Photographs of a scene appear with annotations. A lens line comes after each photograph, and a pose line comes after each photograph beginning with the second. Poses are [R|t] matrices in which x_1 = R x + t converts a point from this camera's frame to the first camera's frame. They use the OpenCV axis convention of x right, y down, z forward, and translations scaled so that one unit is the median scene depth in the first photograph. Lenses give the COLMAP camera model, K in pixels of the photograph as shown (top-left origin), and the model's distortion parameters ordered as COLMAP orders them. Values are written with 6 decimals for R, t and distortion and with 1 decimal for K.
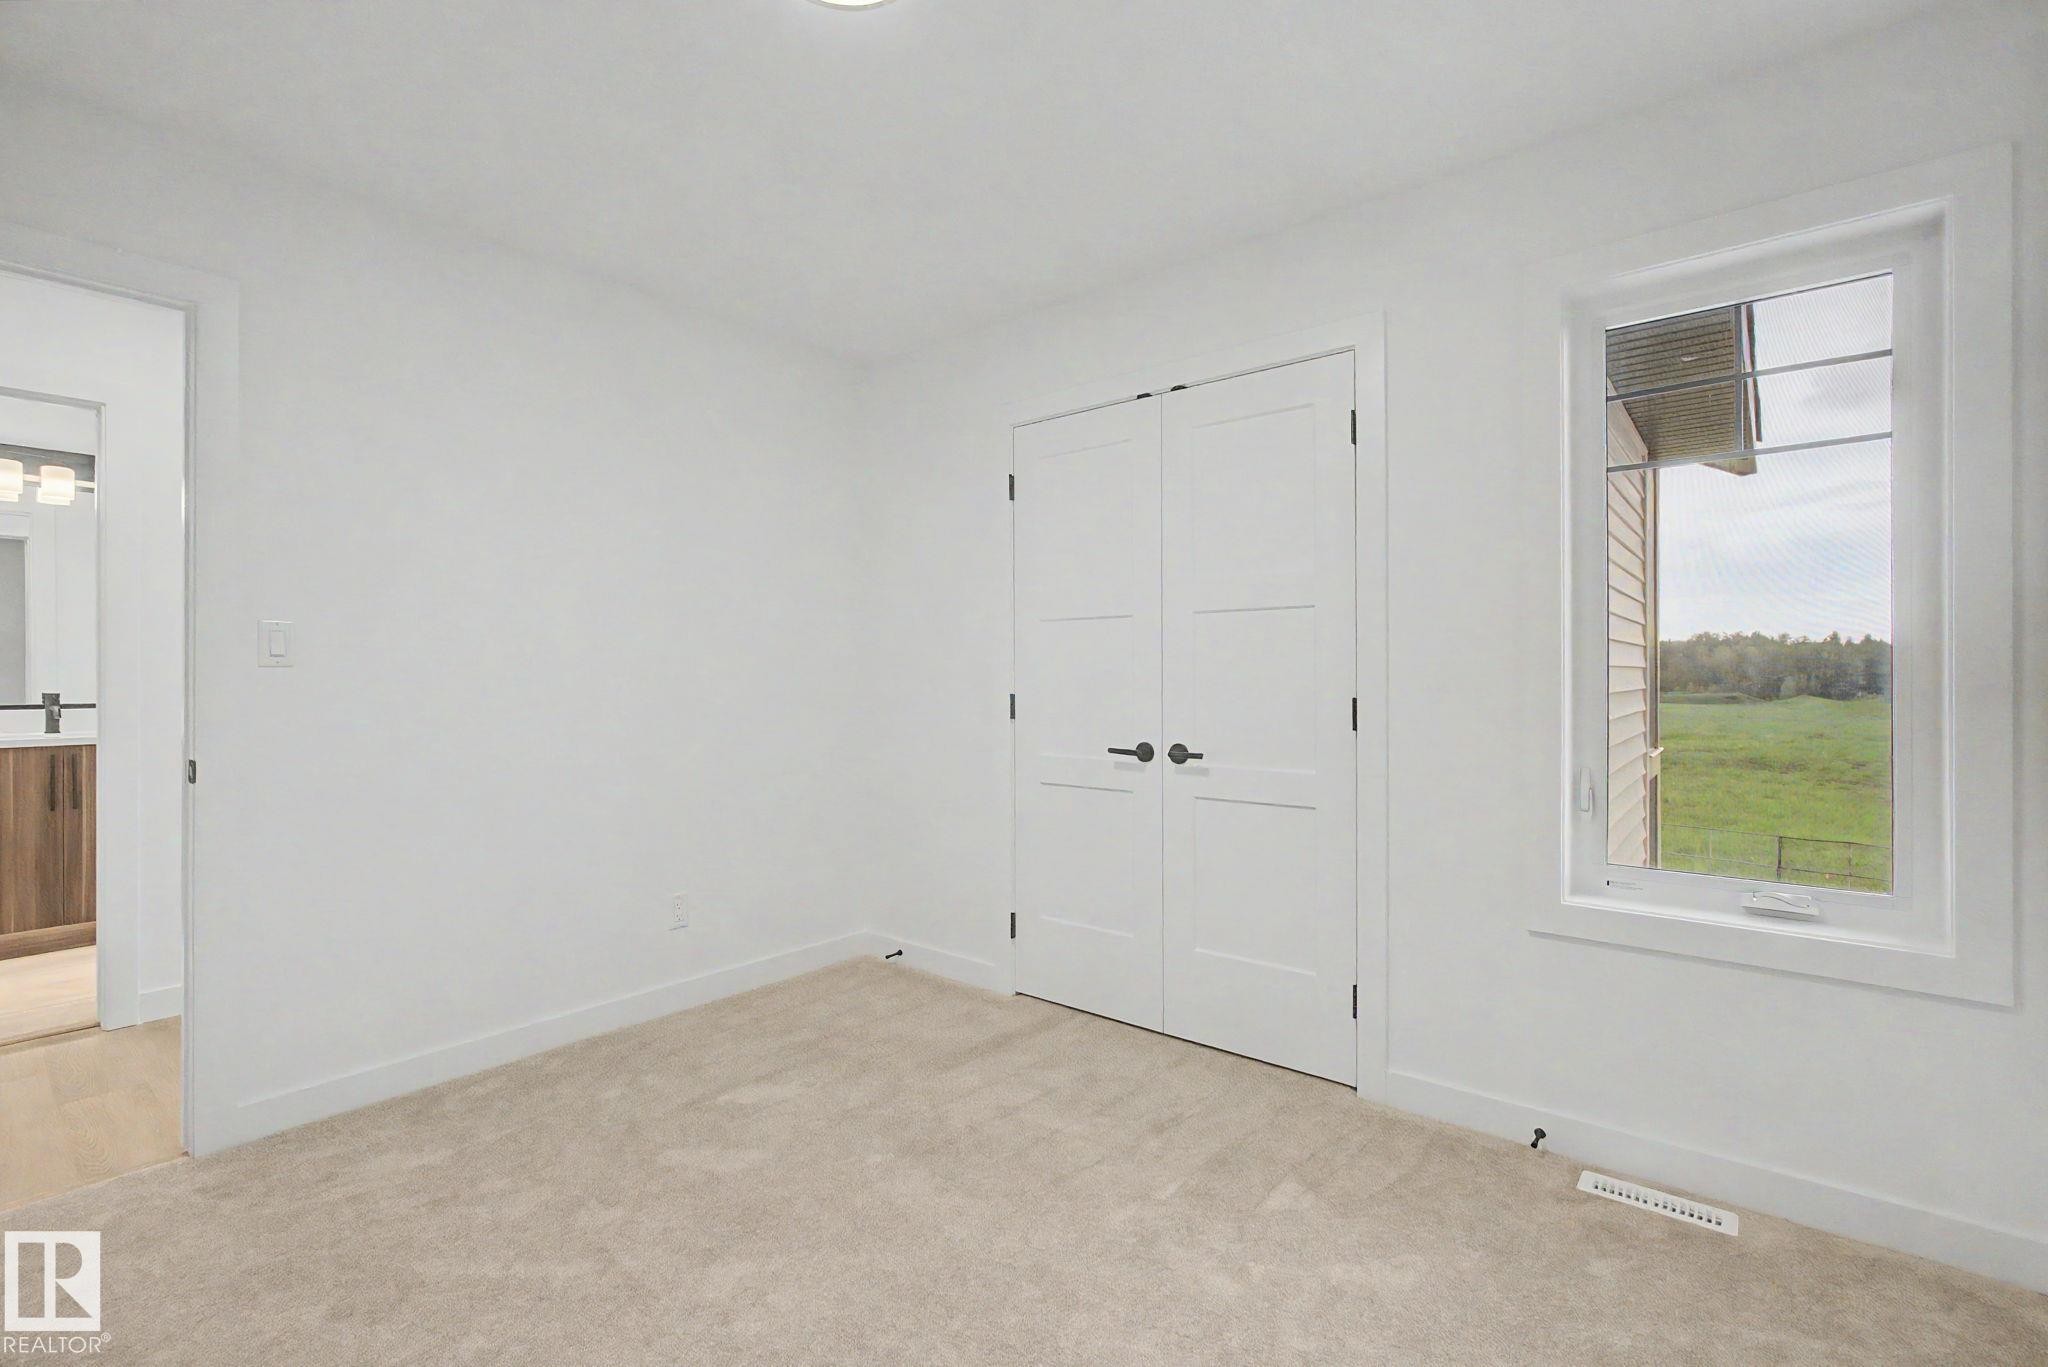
lens RADIAL K [[880.7, 0, 1016.2], [0, 880.7, 681.8], [0, 0, 1]] dist [-0.001107, 0.000539]
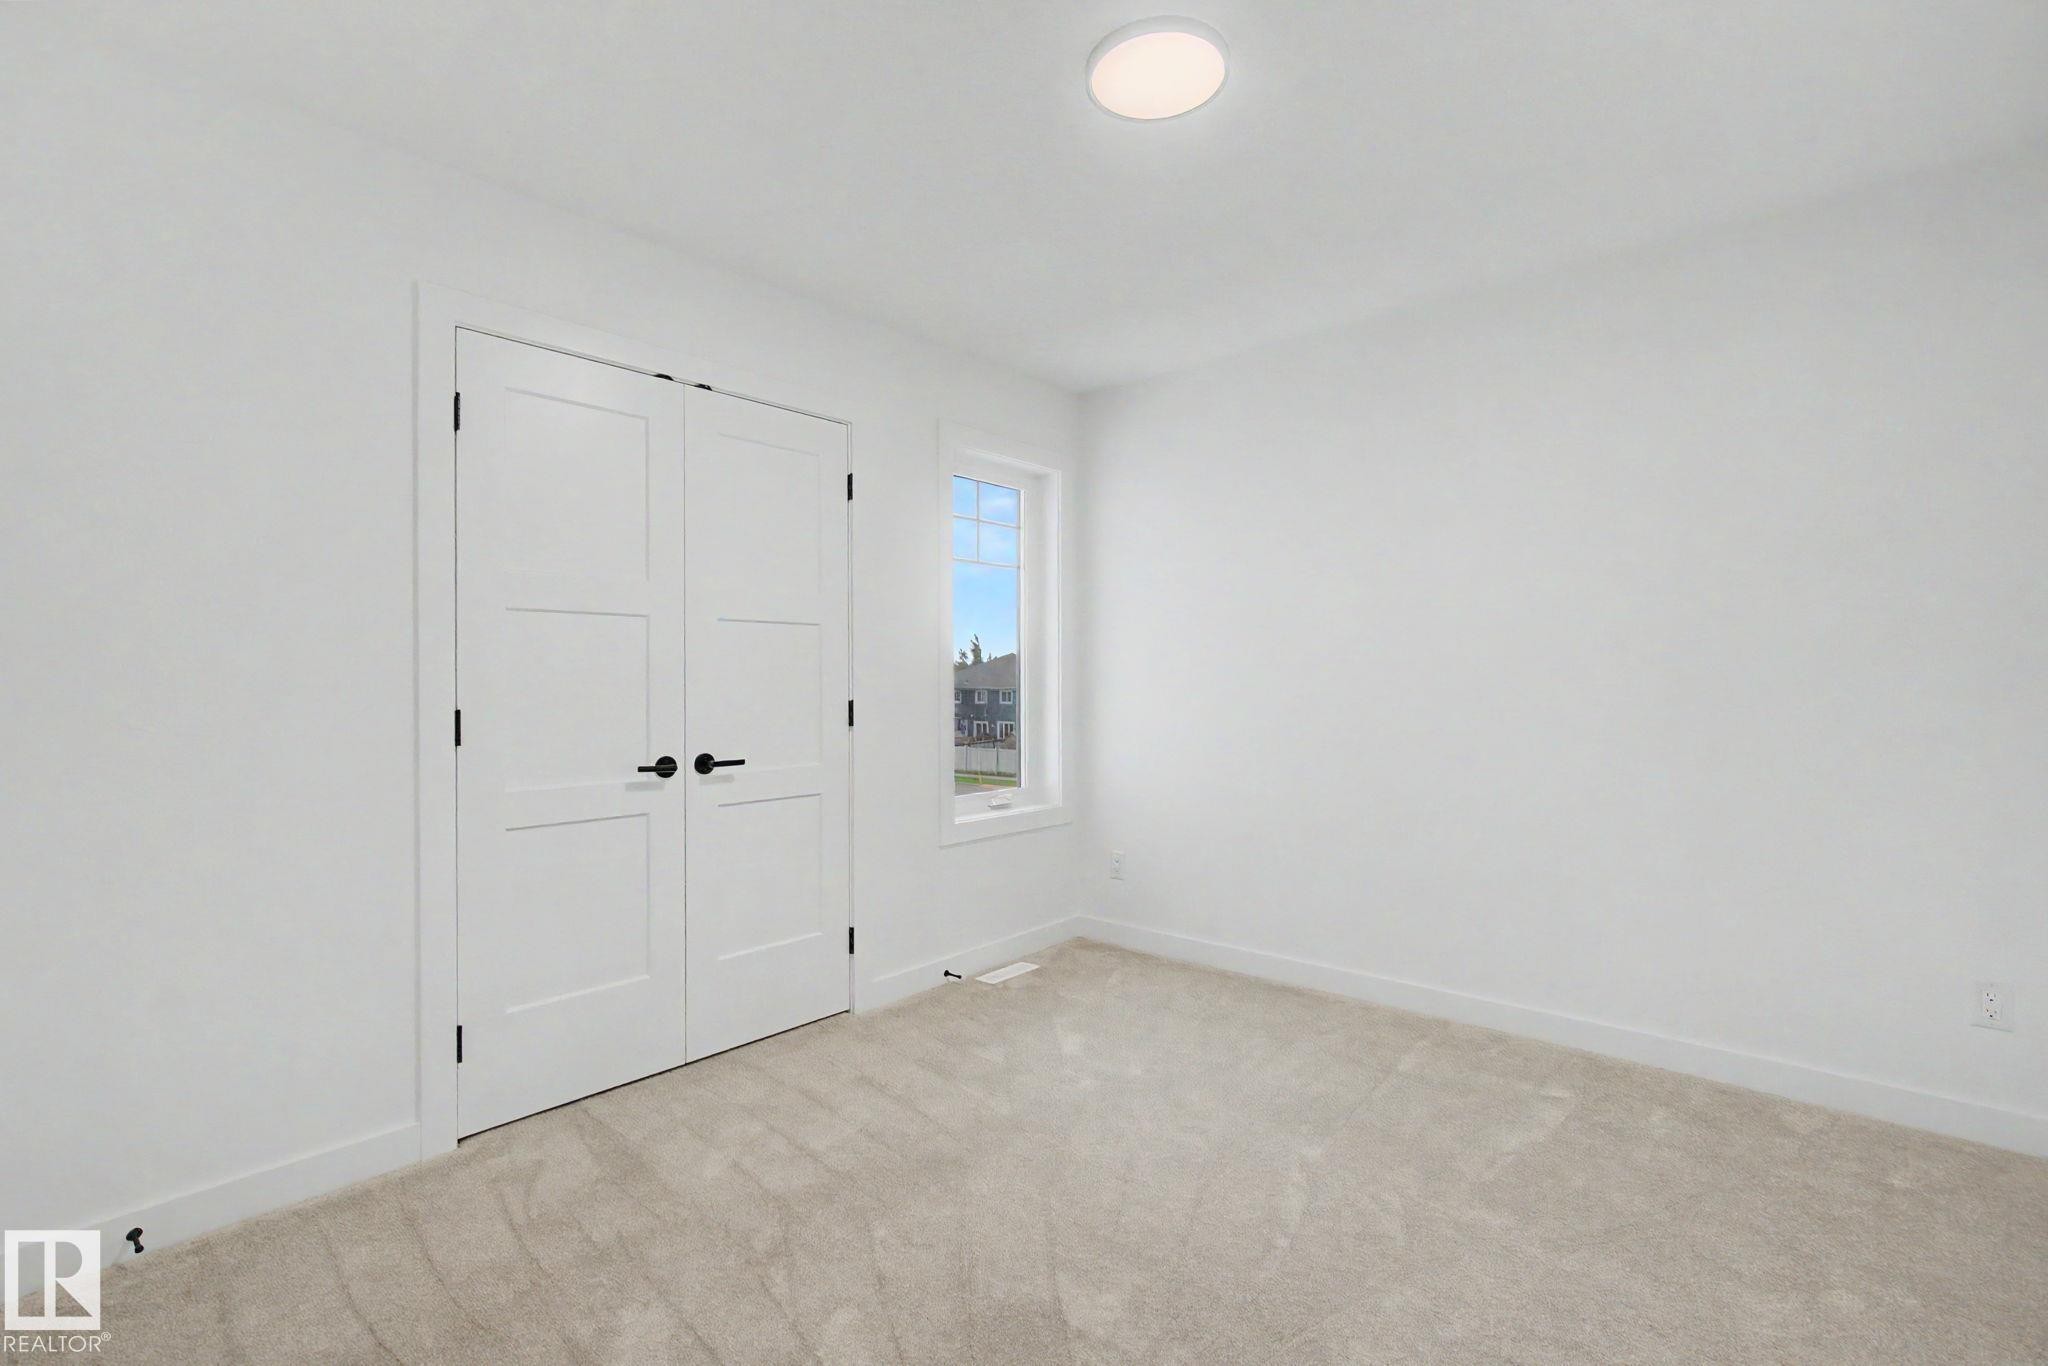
lens RADIAL K [[880.7, 0, 1016.2], [0, 880.7, 681.3], [0, 0, 1]] dist [-0.001107, 0.000539]
pose [[0.080470, 0.000434, 0.996757, -0.761171], [0.007083, 0.999974, -0.001007, -0.005521], [-0.996732, 0.007141, 0.080465, 0.585149]]
